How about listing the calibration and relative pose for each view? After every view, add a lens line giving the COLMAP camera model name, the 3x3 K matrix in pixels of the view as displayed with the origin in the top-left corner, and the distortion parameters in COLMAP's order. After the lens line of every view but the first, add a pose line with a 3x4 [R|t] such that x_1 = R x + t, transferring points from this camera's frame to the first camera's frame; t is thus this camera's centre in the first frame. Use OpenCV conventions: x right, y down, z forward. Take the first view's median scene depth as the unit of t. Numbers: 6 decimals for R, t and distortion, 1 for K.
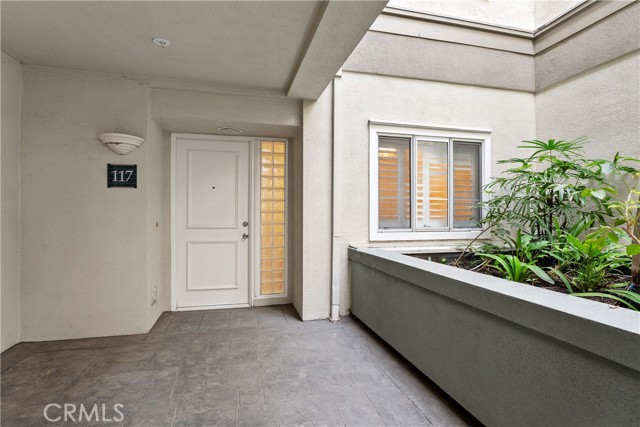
lens RADIAL K [[324.9, 0, 326.3], [0, 324.9, 211.6], [0, 0, 1]] dist [-0.010093, -0.001710]
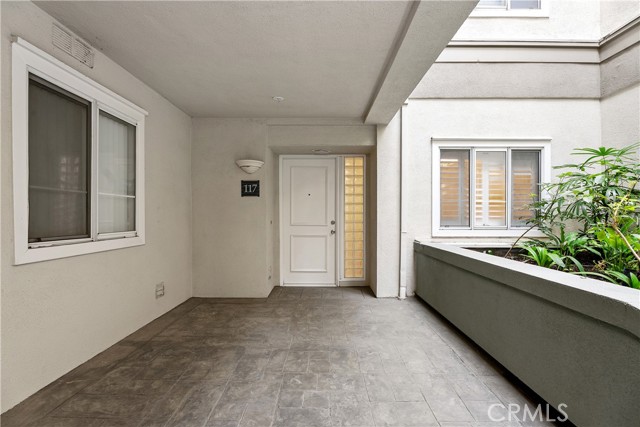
lens RADIAL K [[315.0, 0, 323.1], [0, 315.0, 214.6], [0, 0, 1]] dist [-0.004384, -0.000438]
pose [[0.964575, -0.001443, -0.263803, 0.050946], [0.002443, 0.999991, 0.003465, 0.002510], [0.263796, -0.003987, 0.964570, -0.253594]]
